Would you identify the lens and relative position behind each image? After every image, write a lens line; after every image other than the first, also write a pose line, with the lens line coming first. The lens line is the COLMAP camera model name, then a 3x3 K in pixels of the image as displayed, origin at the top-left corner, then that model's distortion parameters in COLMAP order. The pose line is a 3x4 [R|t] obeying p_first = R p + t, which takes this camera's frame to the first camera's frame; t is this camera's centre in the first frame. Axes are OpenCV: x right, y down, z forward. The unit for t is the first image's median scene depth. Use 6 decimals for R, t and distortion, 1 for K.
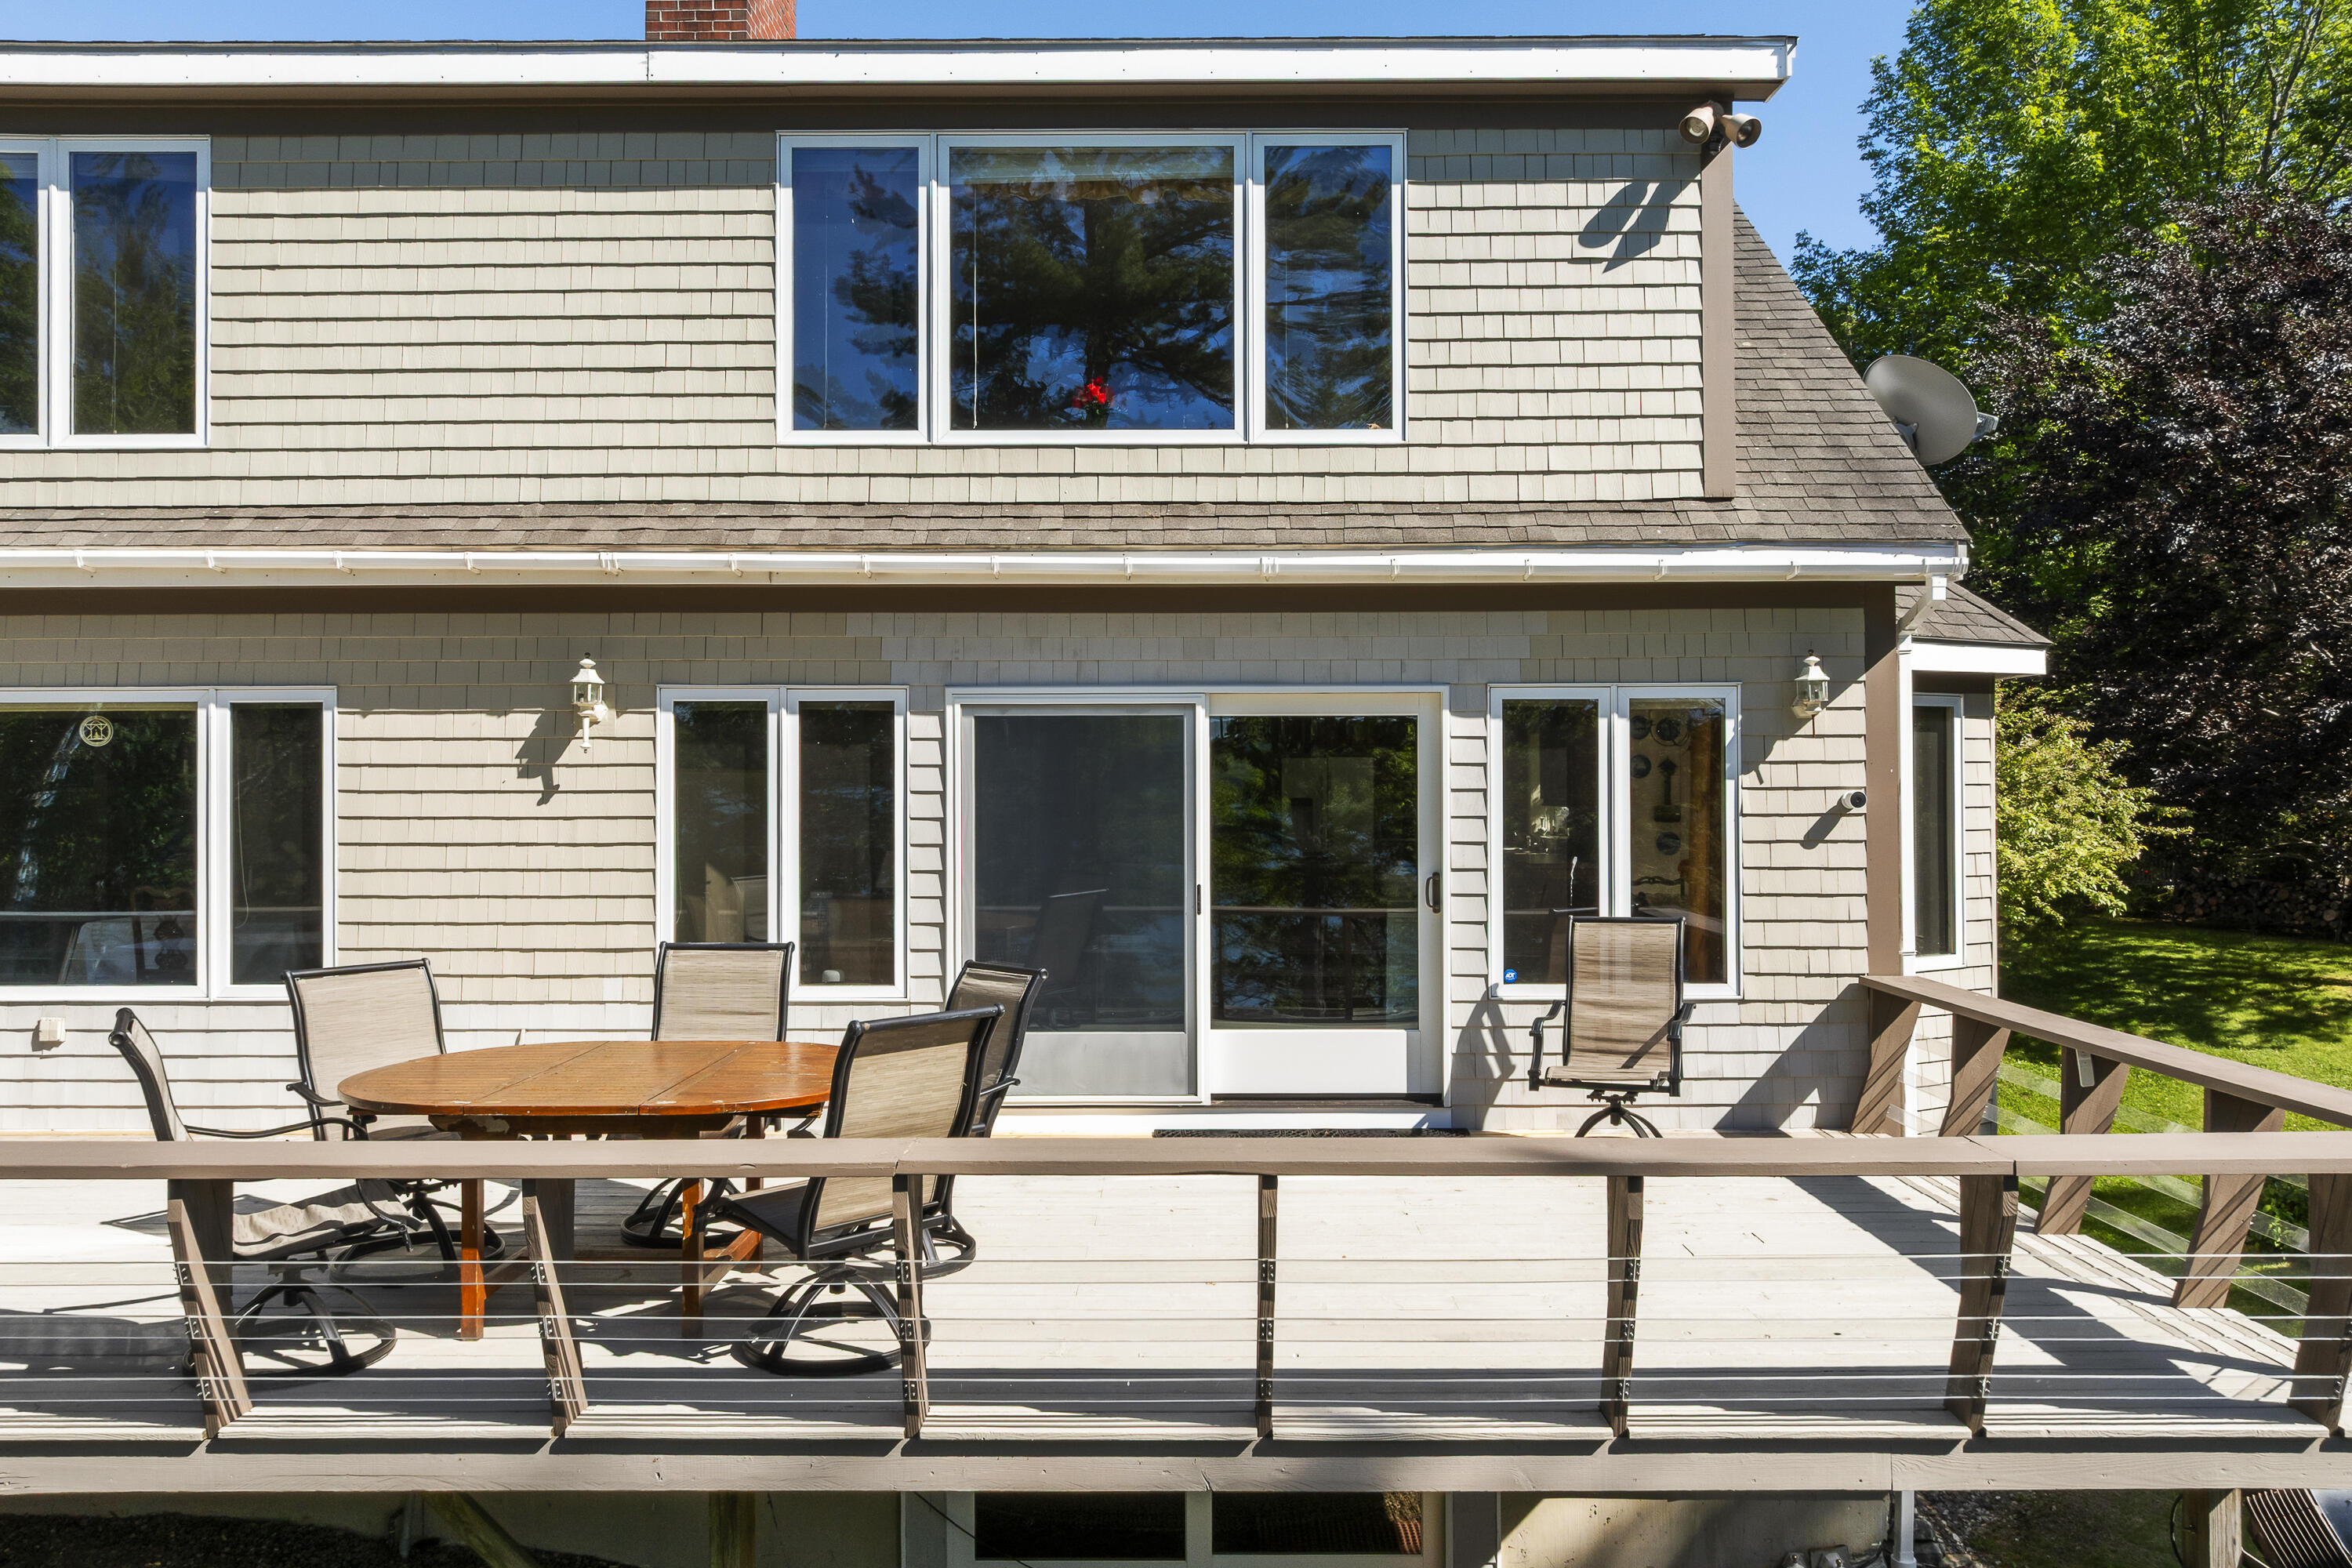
lens RADIAL K [[1649.3, 0, 1175.2], [0, 1649.3, 755.8], [0, 0, 1]] dist [0.004229, -0.000317]
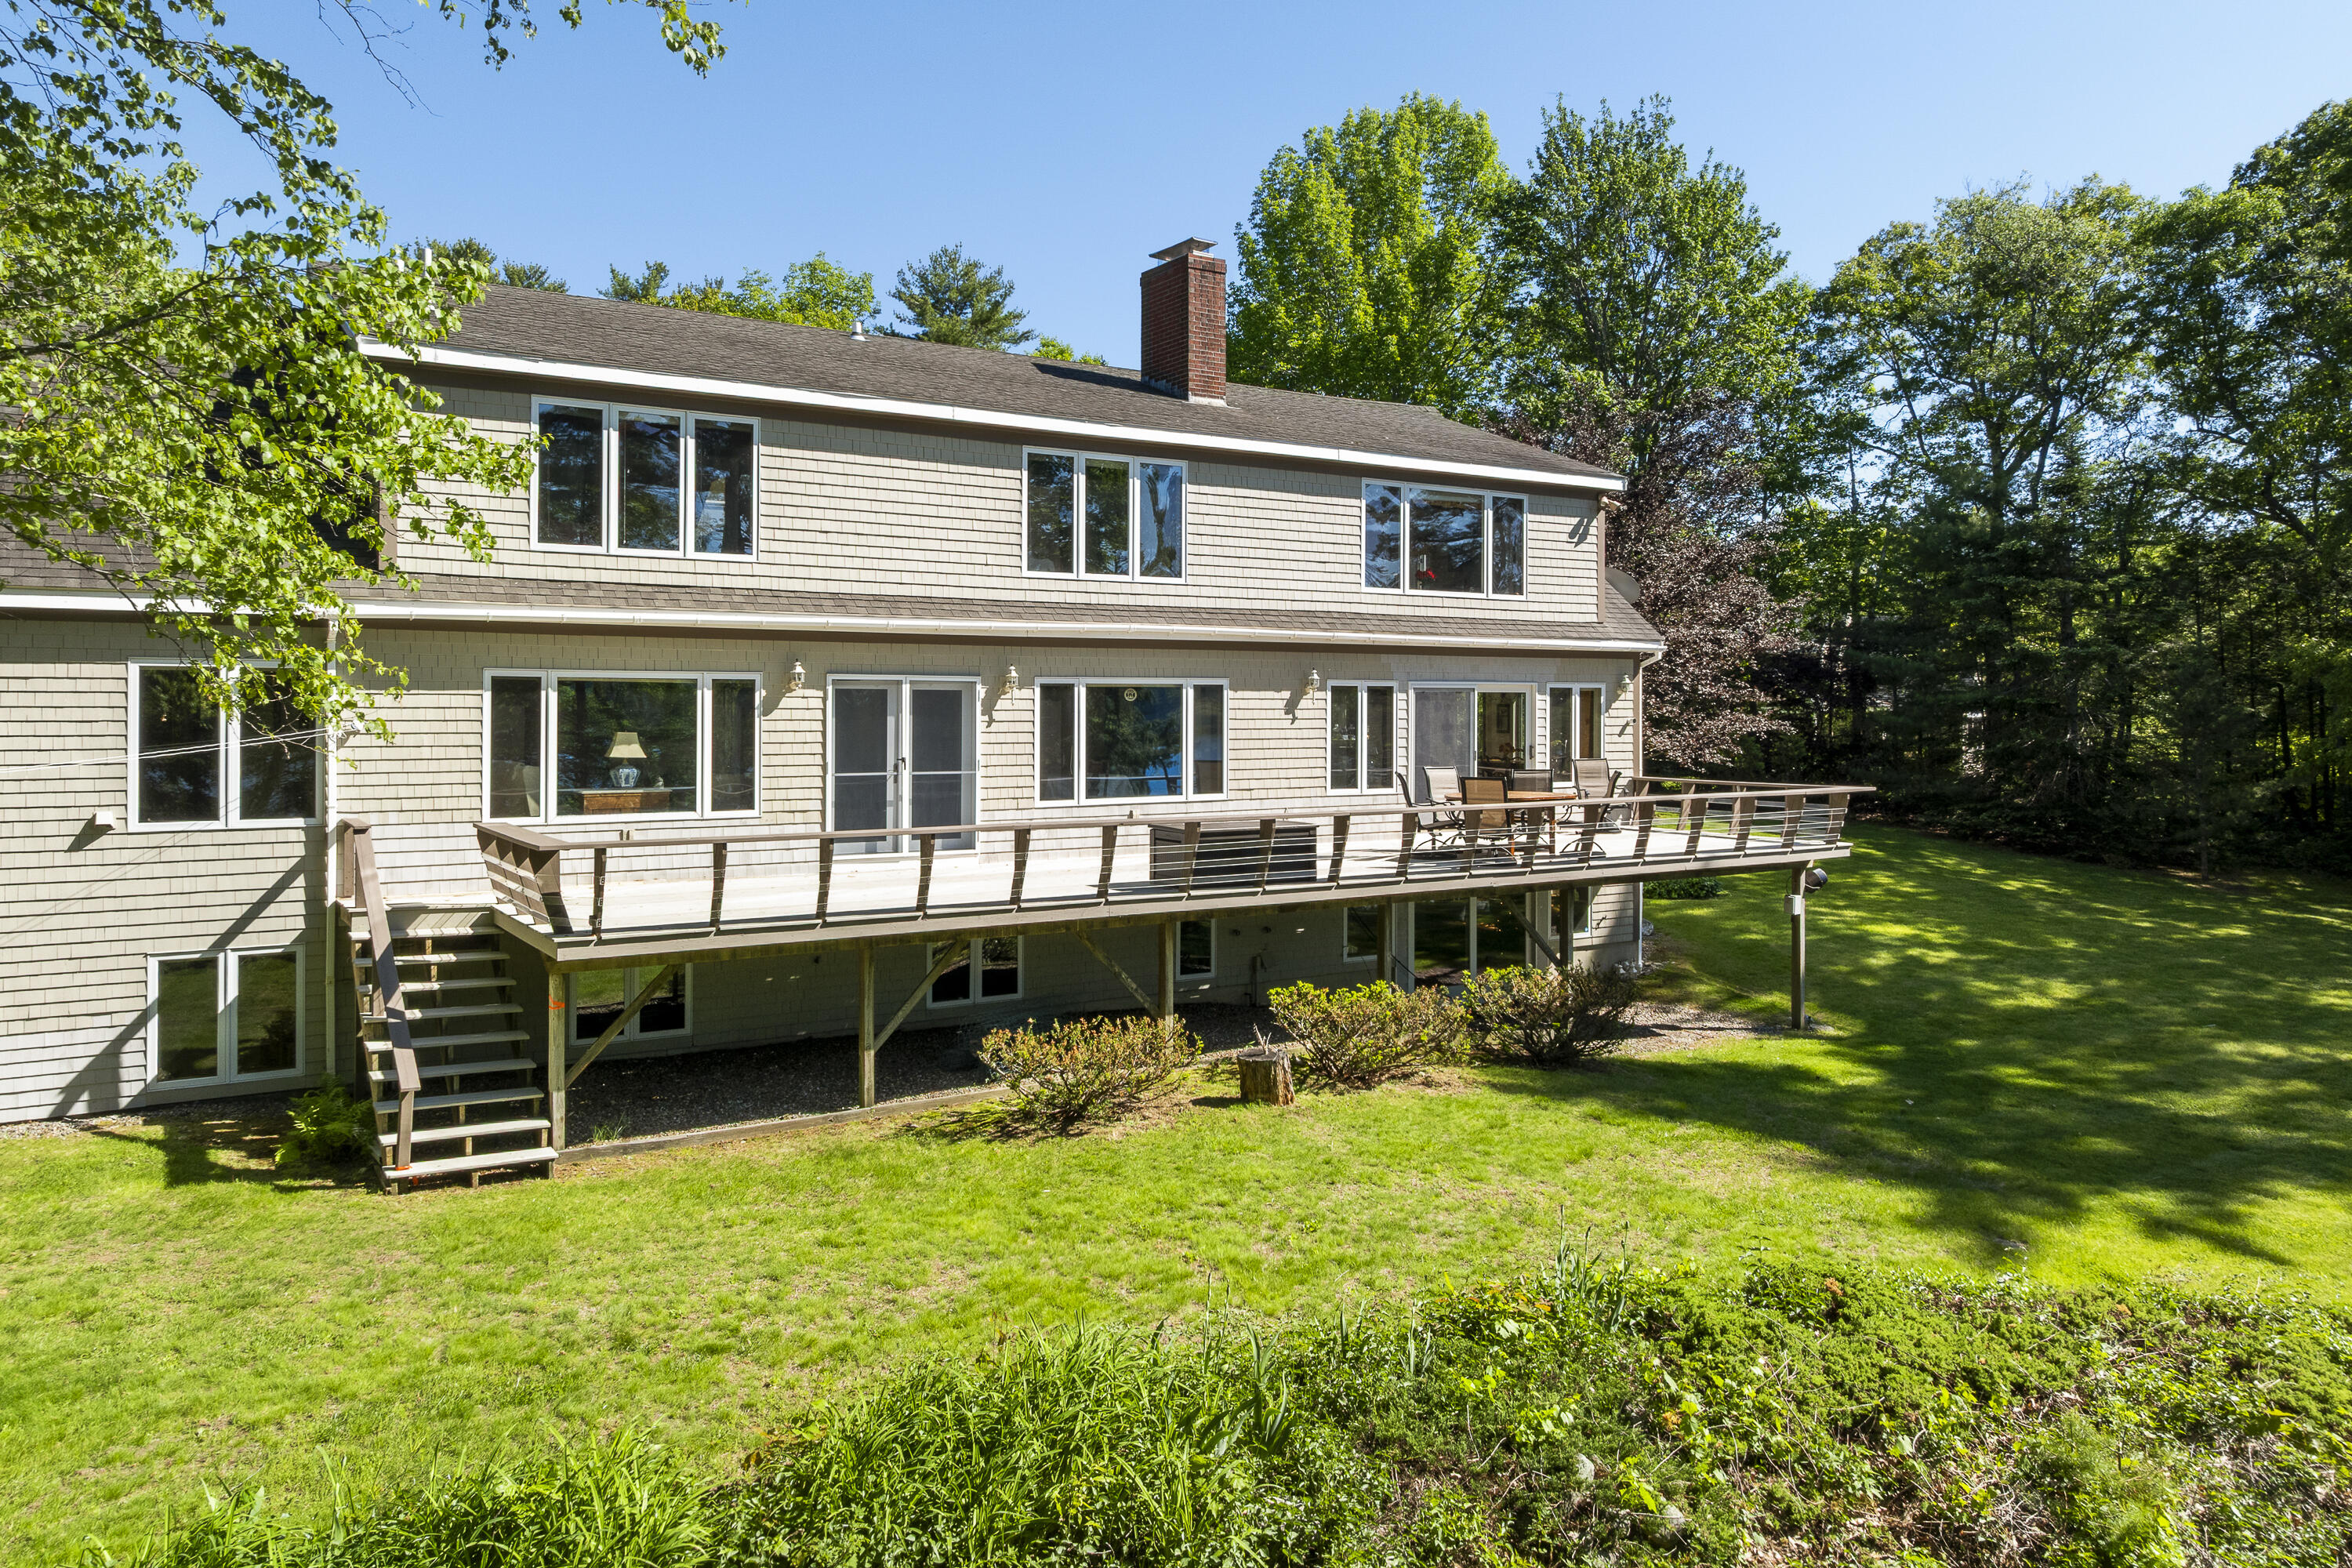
lens RADIAL K [[1614.2, 0, 1190.5], [0, 1614.2, 685.4], [0, 0, 1]] dist [0.000525, -0.008291]
pose [[0.834832, 0.009471, 0.550423, -1.954330], [-0.012948, 0.999913, 0.002432, -0.036637], [-0.550352, -0.009157, 0.834883, -1.085241]]
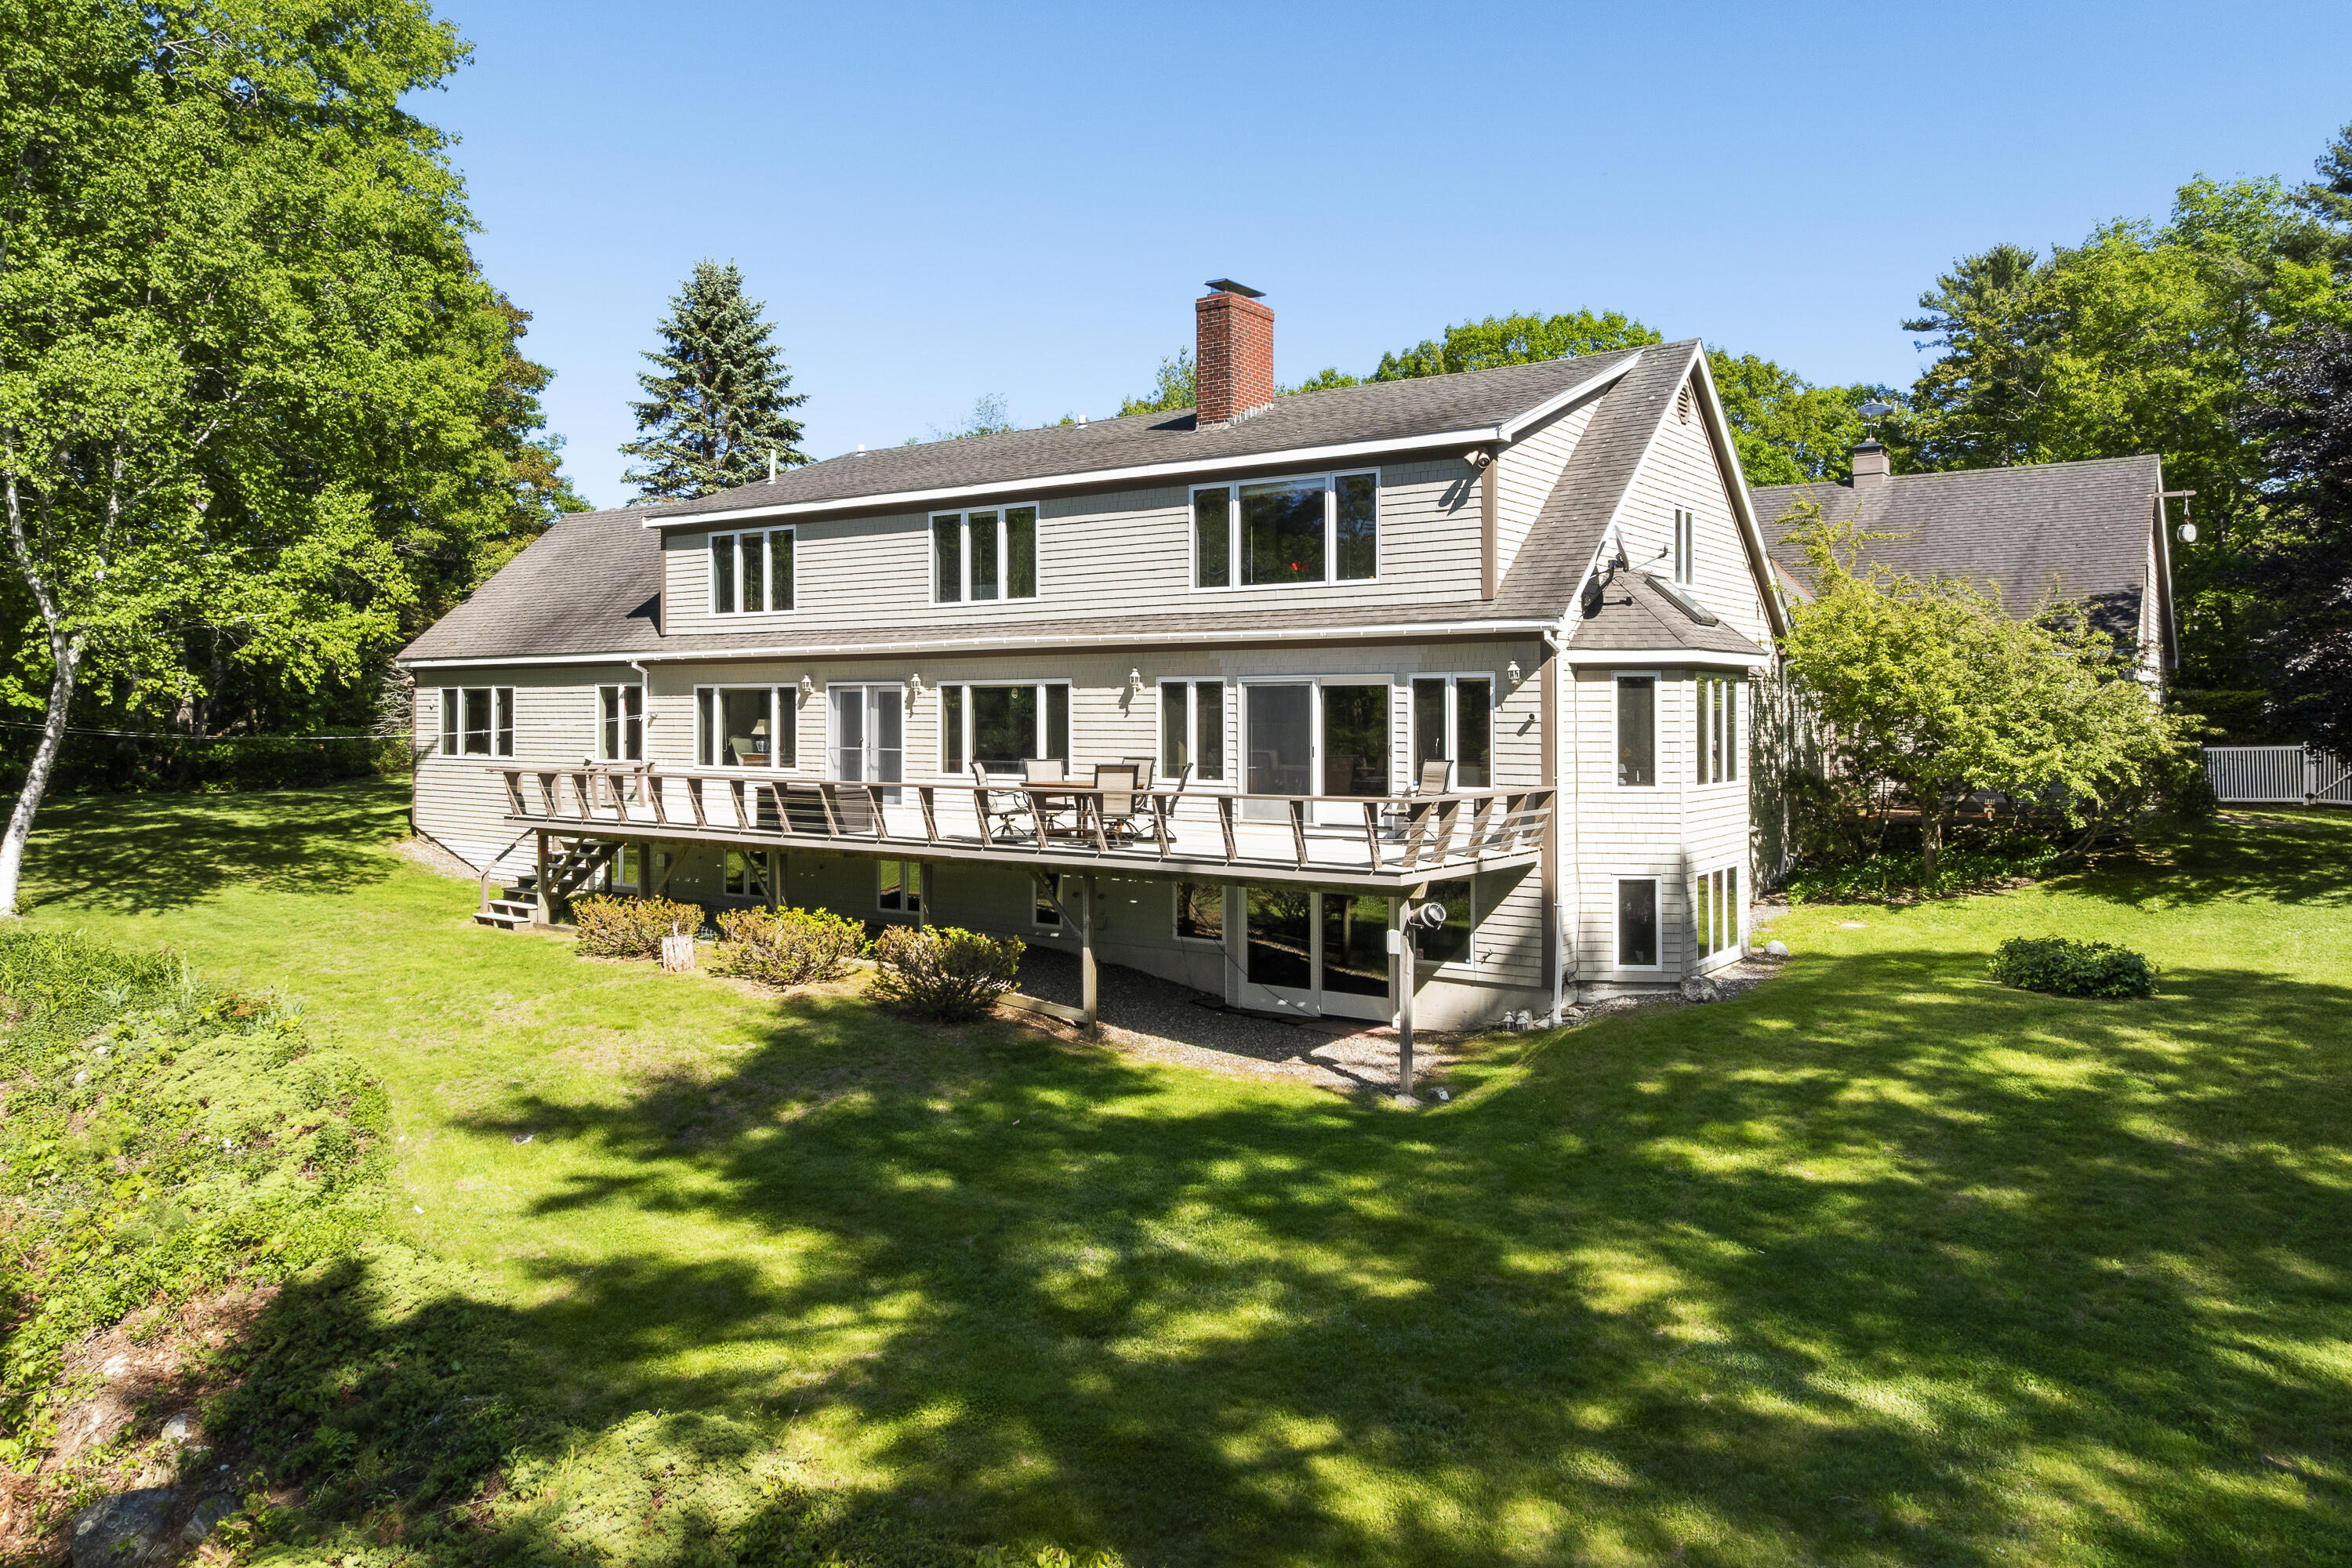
lens RADIAL K [[1631.1, 0, 1207.2], [0, 1631.1, 696.5], [0, 0, 1]] dist [0.002501, 0.001719]
pose [[0.824850, -0.004630, -0.565333, 1.406419], [0.007602, 0.999967, 0.002902, -0.015571], [0.565301, -0.006692, 0.824858, -1.350781]]
